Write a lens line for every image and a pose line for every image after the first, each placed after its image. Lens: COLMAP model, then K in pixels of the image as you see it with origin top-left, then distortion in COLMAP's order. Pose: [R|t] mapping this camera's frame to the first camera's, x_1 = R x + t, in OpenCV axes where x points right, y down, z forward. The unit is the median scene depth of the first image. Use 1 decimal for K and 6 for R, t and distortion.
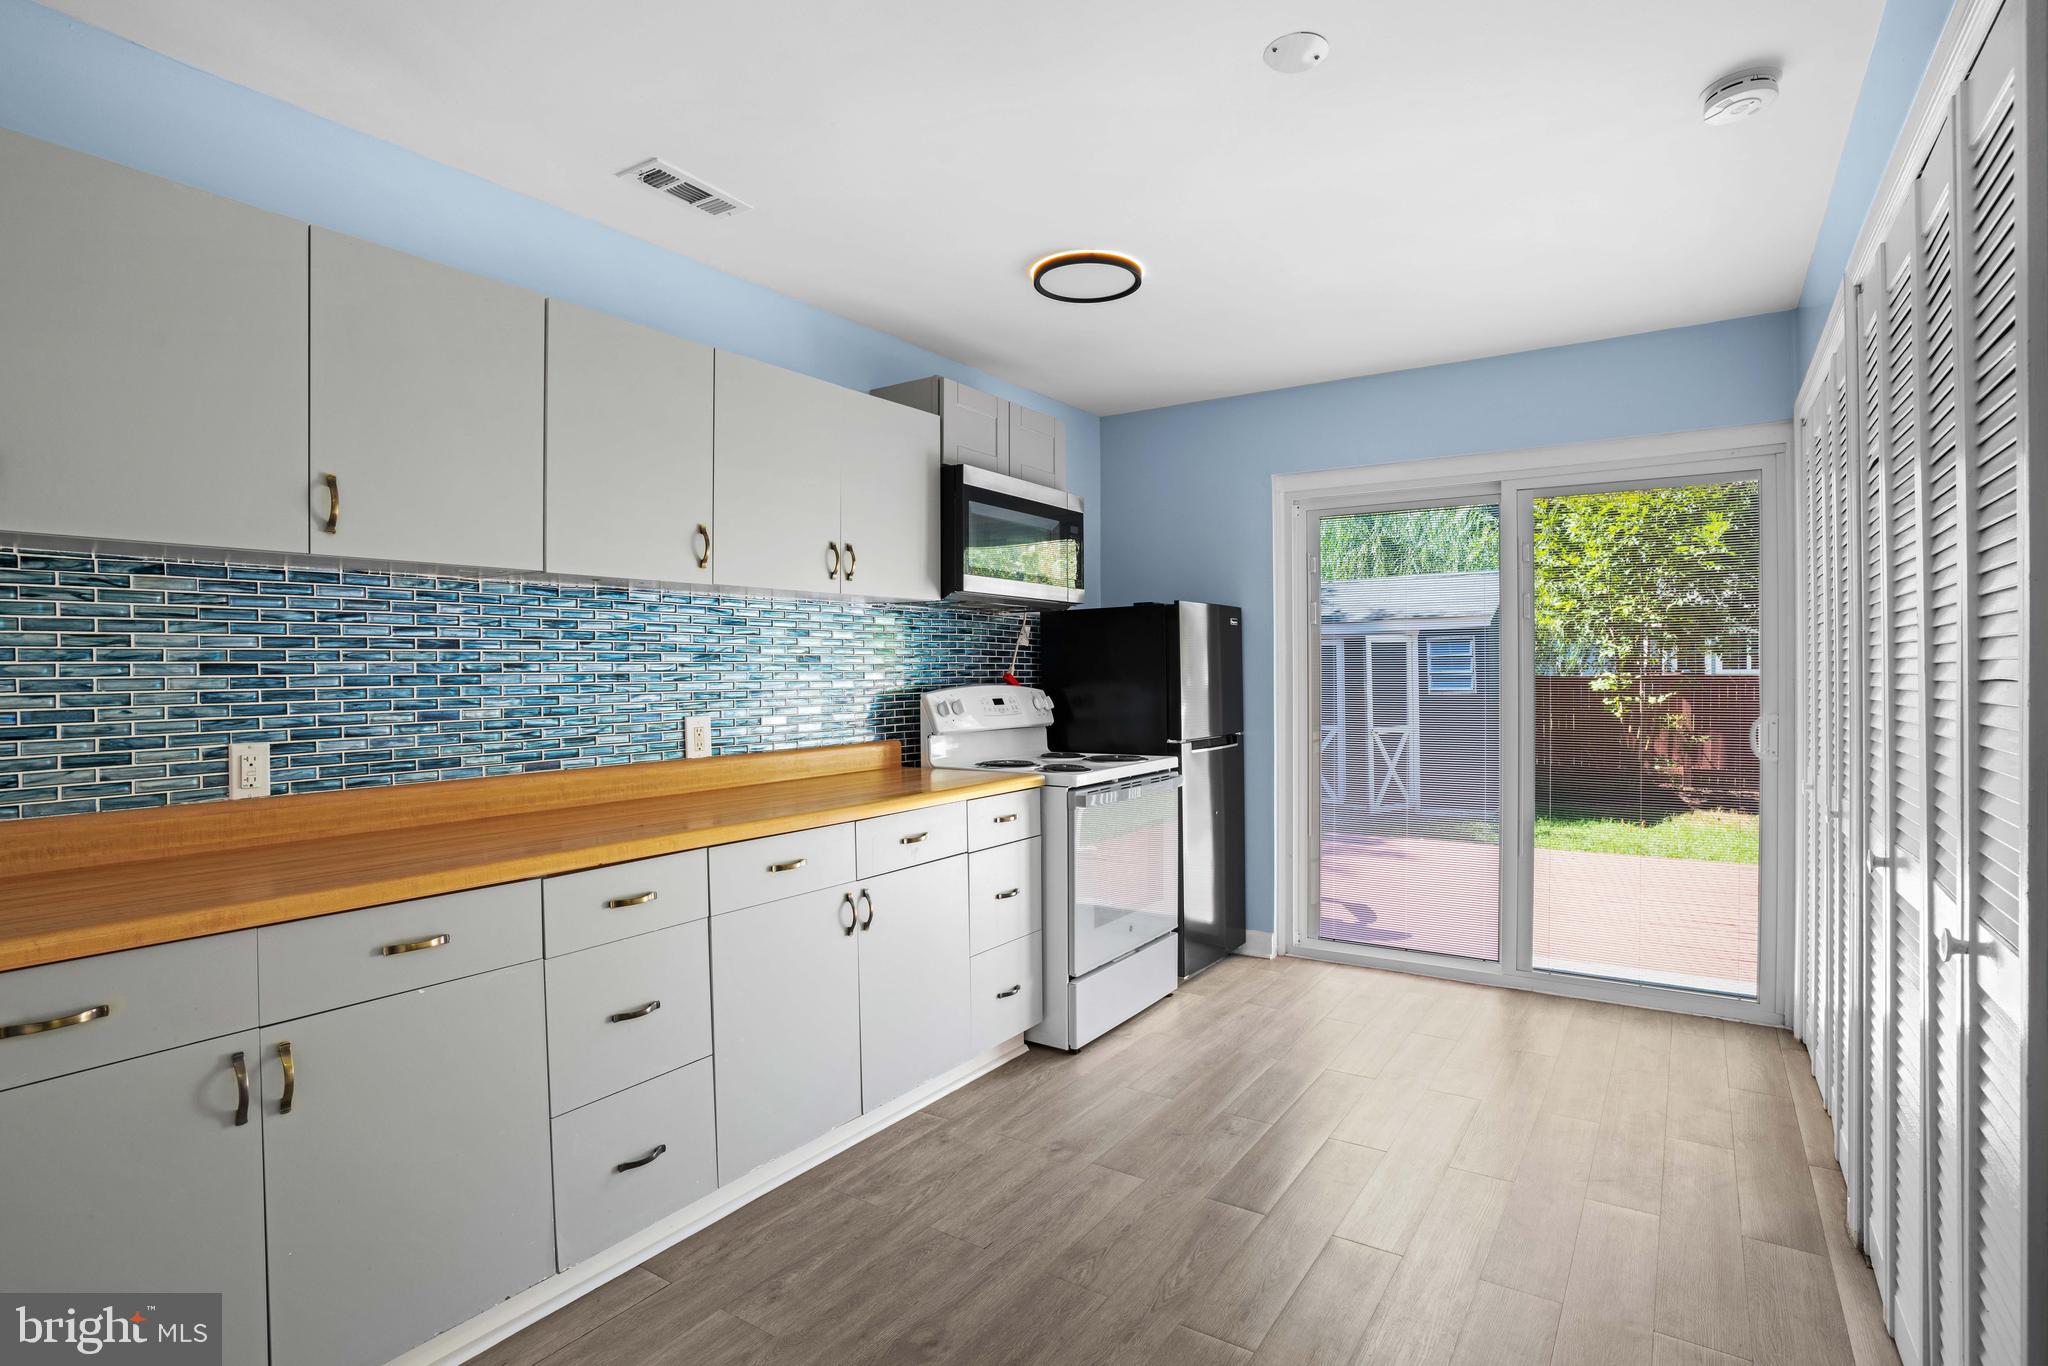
lens RADIAL K [[1007.0, 0, 1033.0], [0, 1007.0, 680.0], [0, 0, 1]] dist [-0.071096, 0.030110]
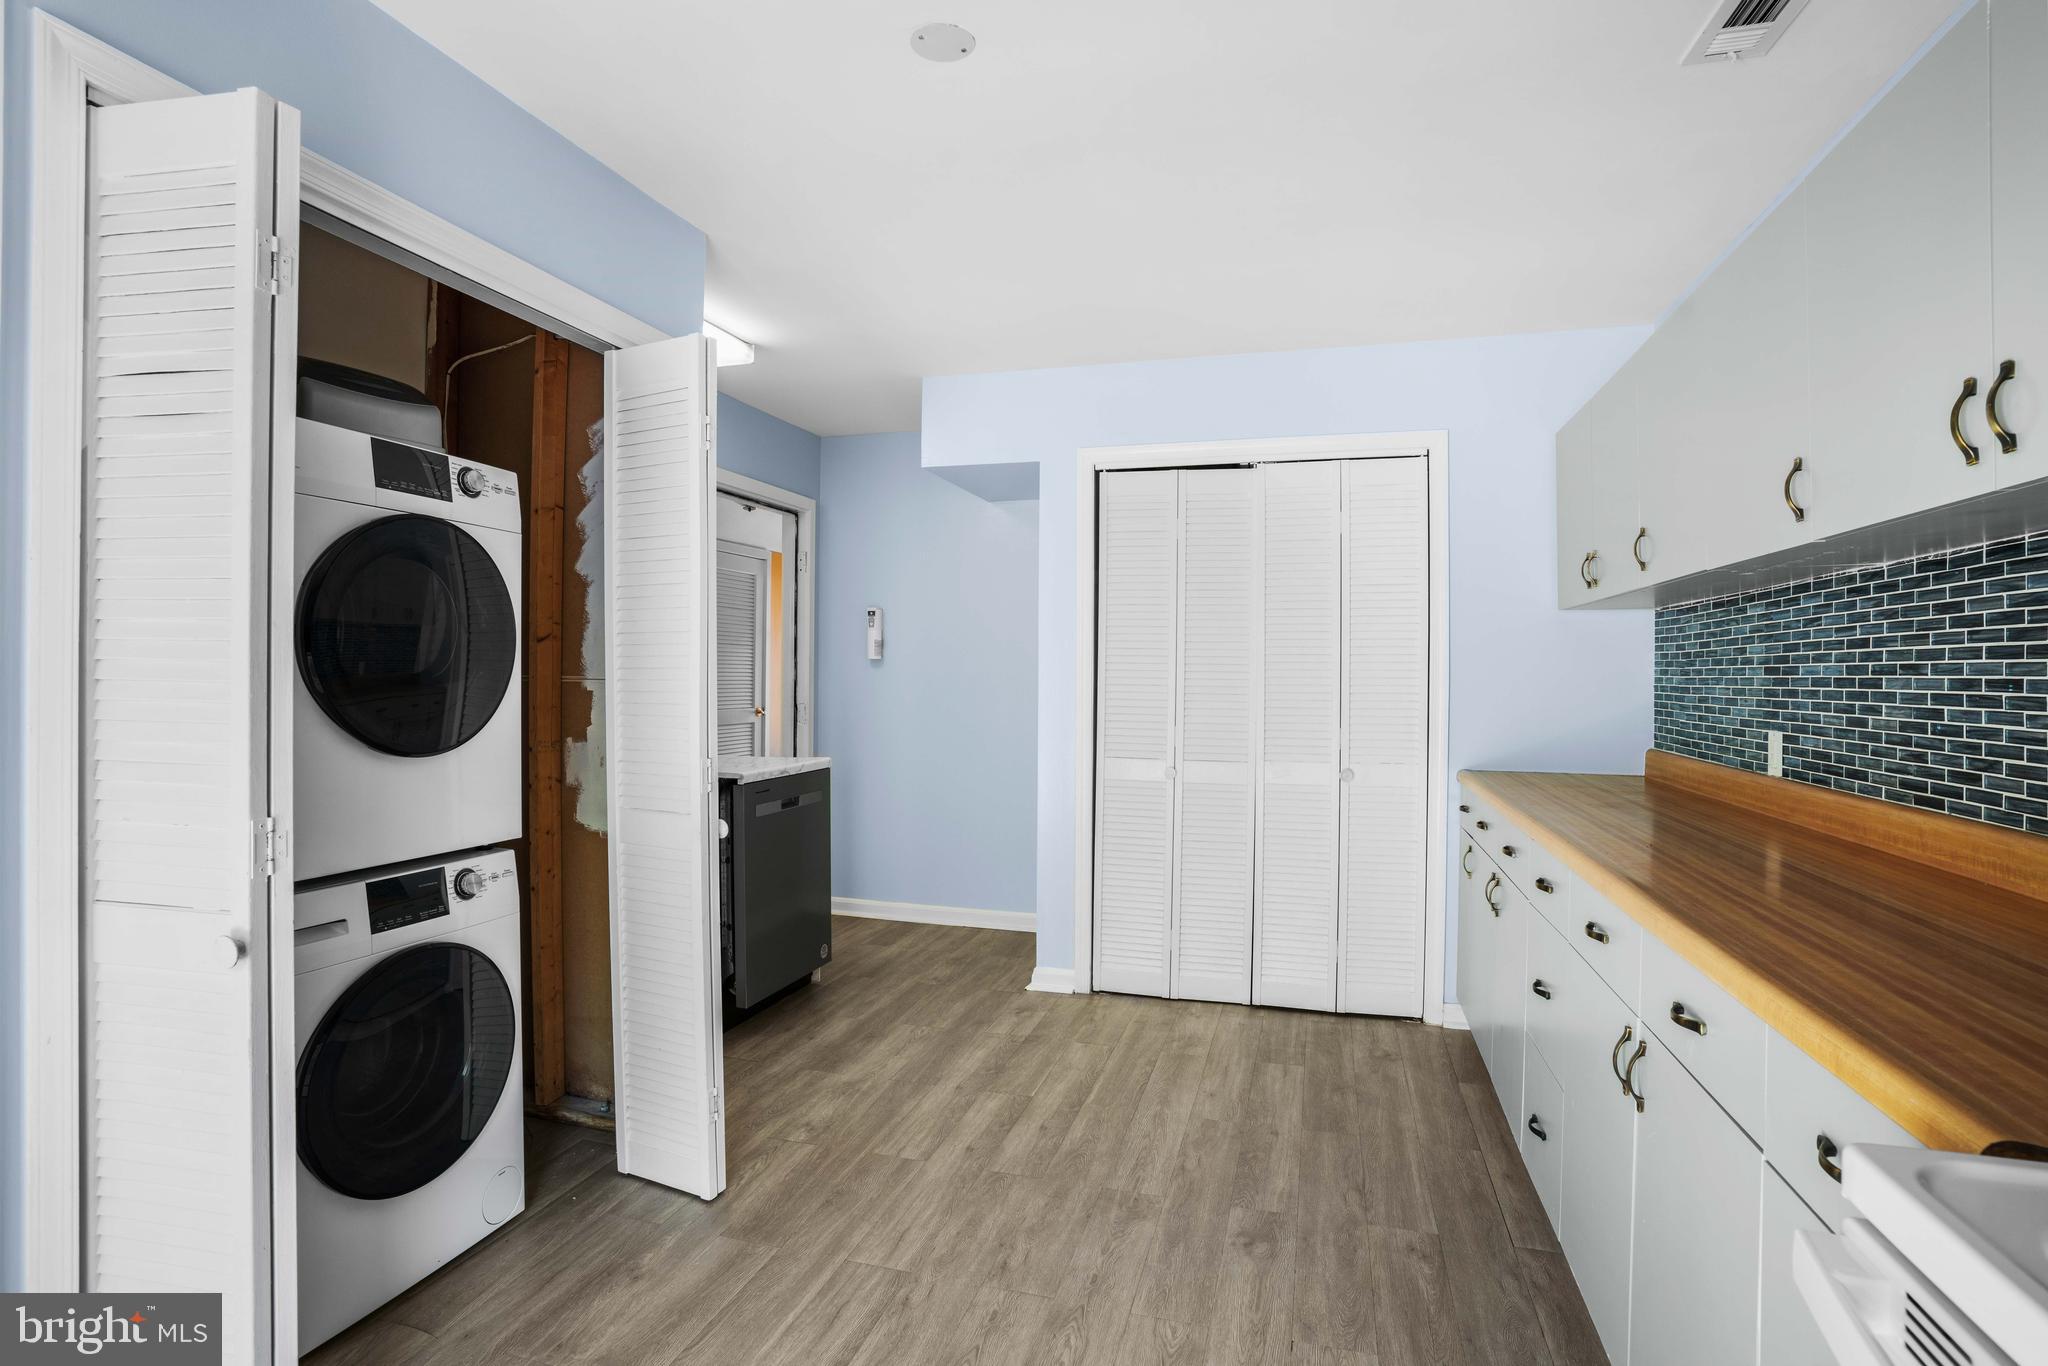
lens RADIAL K [[1007.0, 0, 1033.0], [0, 1007.0, 680.0], [0, 0, 1]] dist [-0.071096, 0.030110]
pose [[-0.954561, 0.020288, -0.297325, 0.461933], [0.018376, 0.999789, 0.009225, -0.029005], [0.297449, 0.003342, -0.954732, 1.939145]]
